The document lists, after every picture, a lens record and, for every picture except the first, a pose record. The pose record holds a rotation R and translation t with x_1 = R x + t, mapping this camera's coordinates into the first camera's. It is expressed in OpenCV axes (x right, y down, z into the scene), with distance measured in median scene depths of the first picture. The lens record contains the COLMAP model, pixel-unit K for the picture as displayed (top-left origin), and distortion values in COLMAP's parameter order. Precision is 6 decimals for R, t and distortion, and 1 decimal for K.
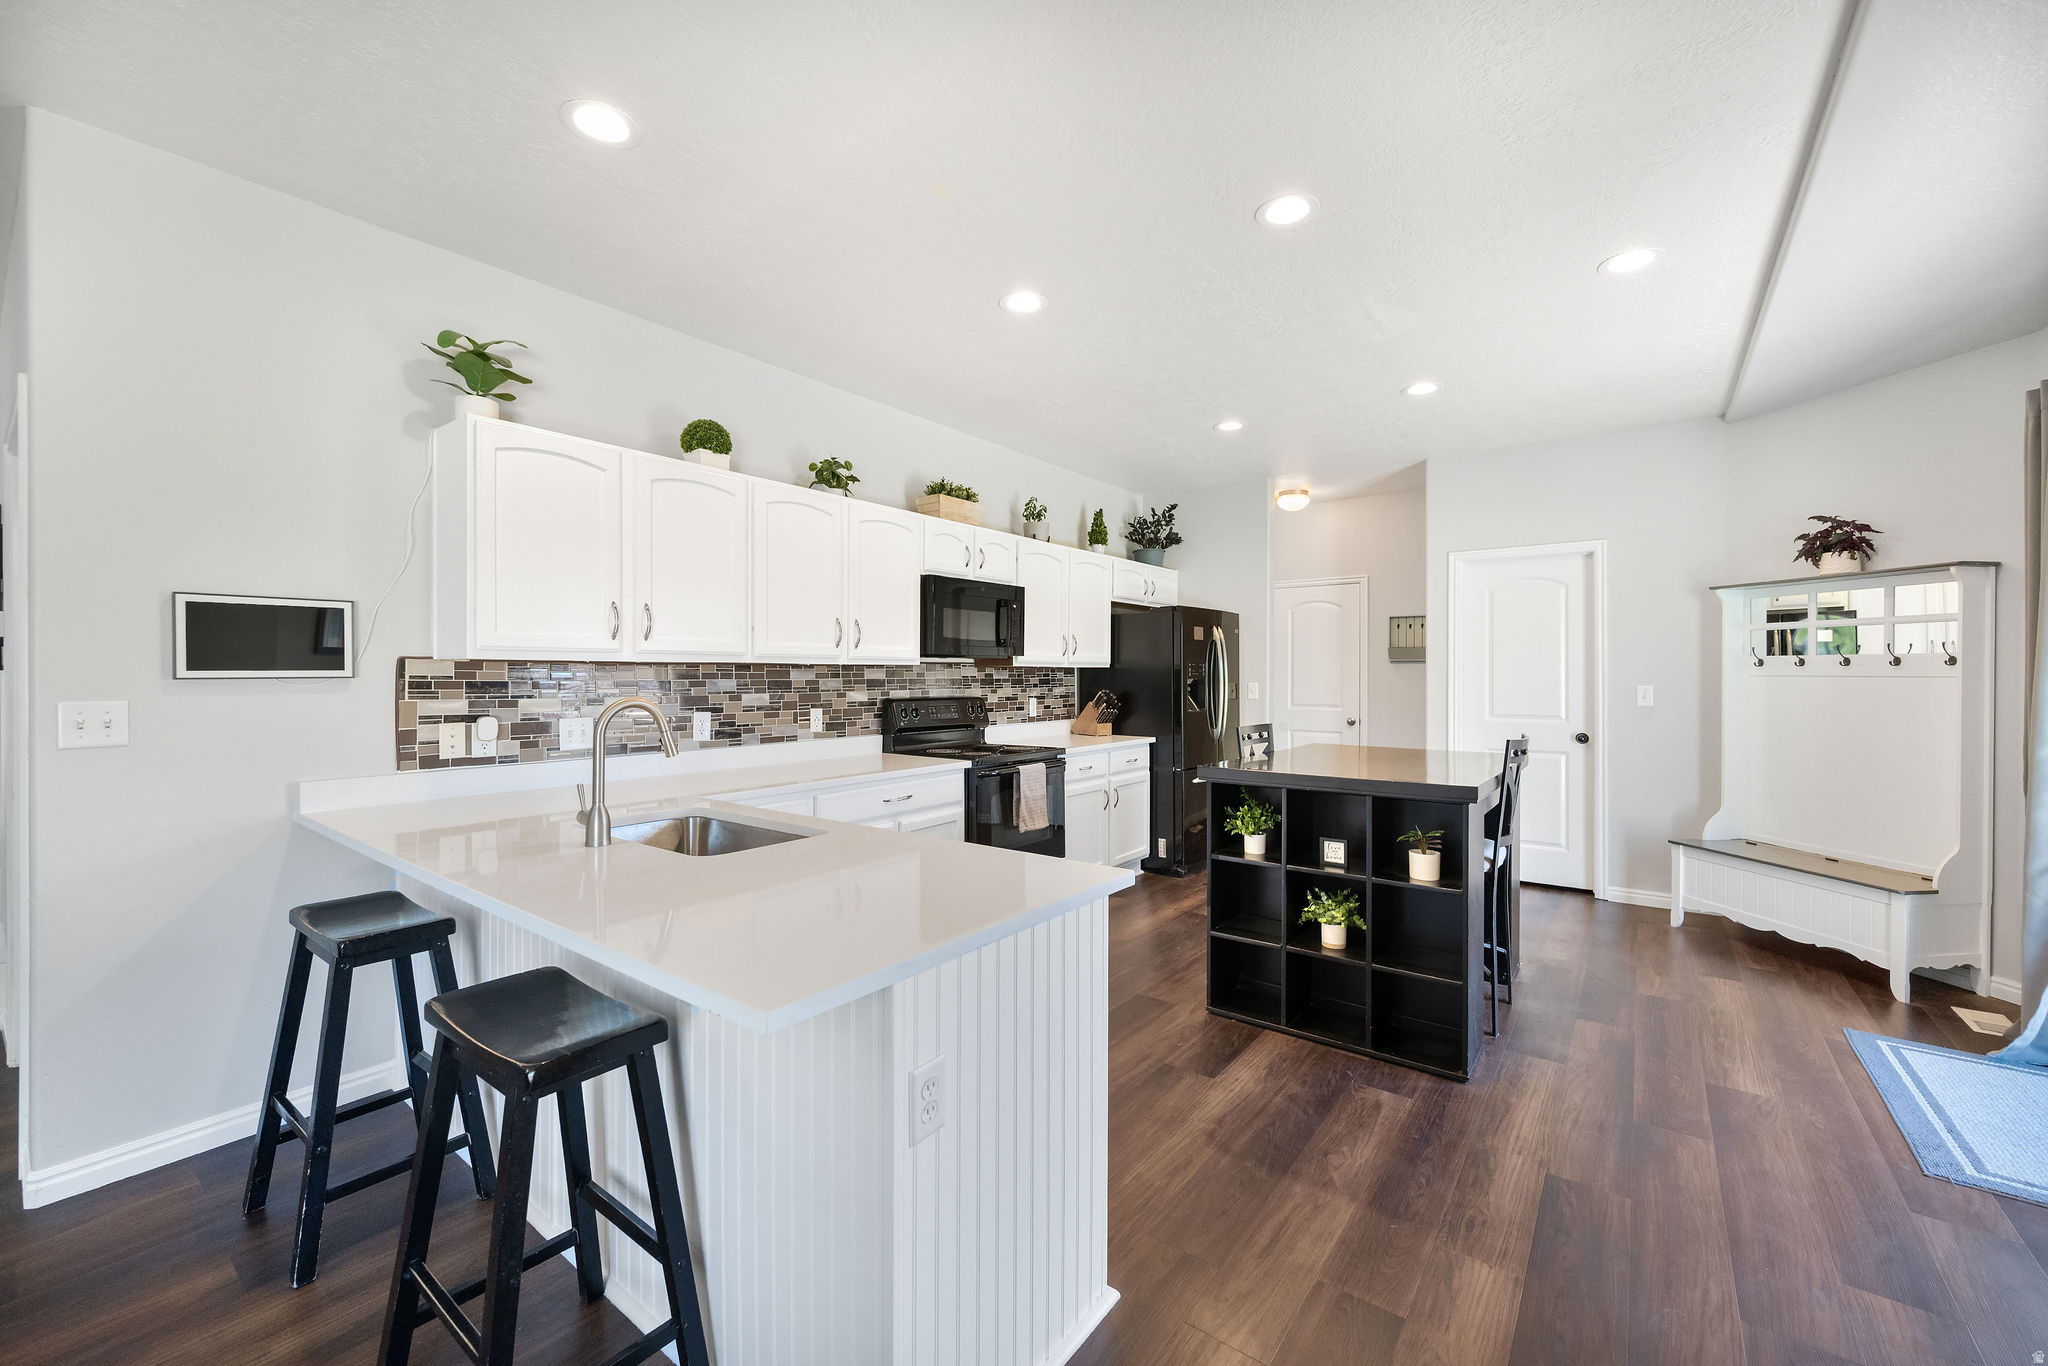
lens RADIAL K [[811.9, 0, 1026.3], [0, 811.9, 676.4], [0, 0, 1]] dist [0.001175, -0.000253]
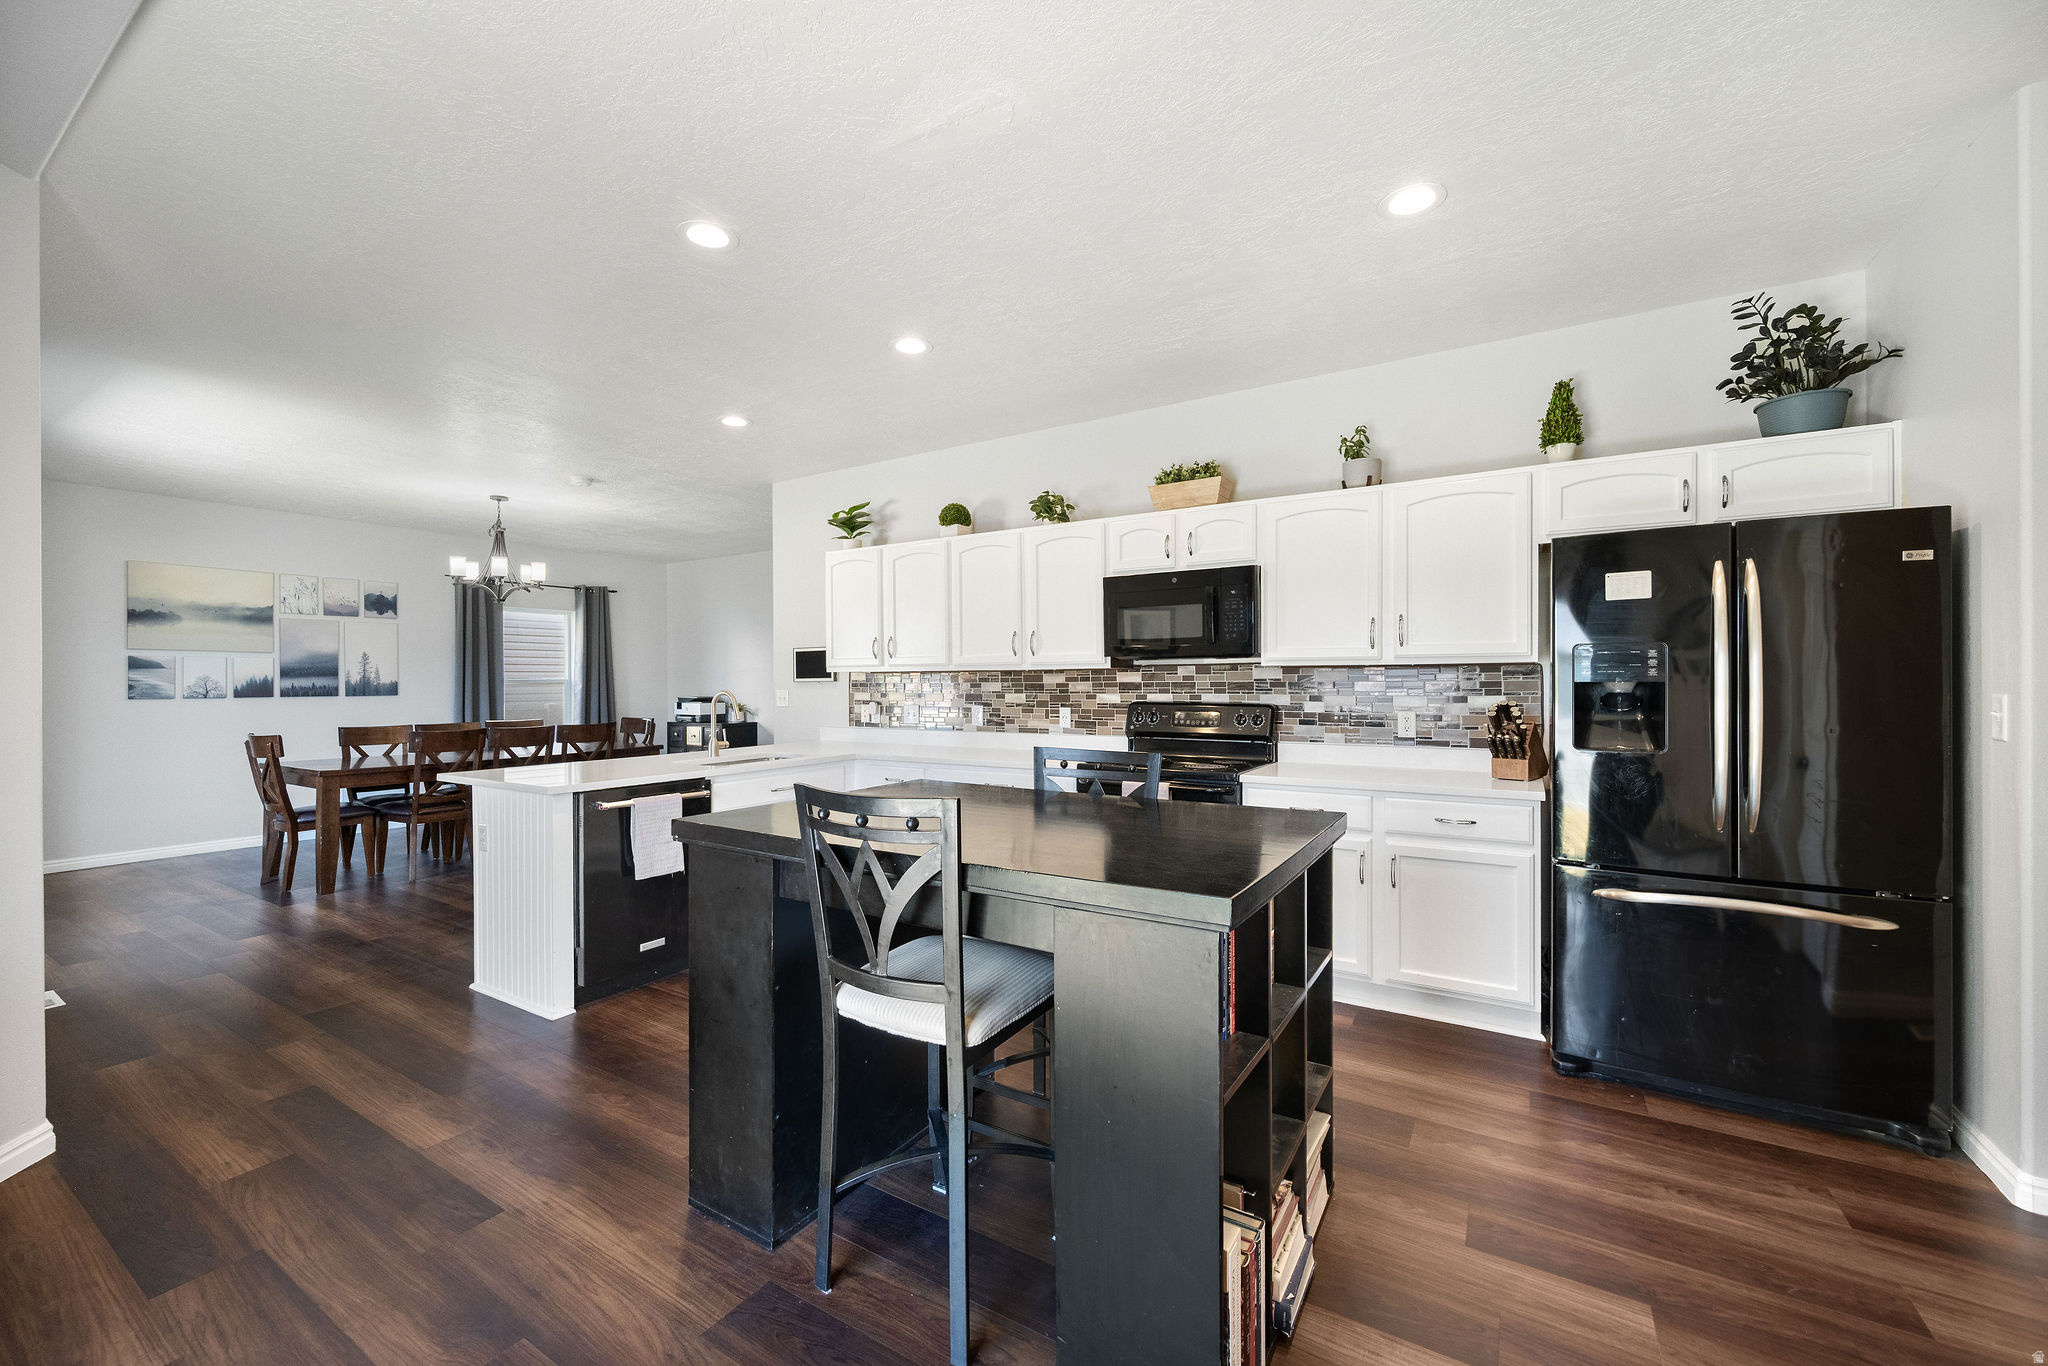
lens RADIAL K [[811.9, 0, 1018.2], [0, 811.9, 684.3], [0, 0, 1]] dist [0.001175, -0.000253]
pose [[0.088709, 0.001490, -0.996056, 0.974752], [0.000773, 0.999998, 0.001564, 0.004668], [0.996057, -0.000909, 0.088708, 0.905675]]
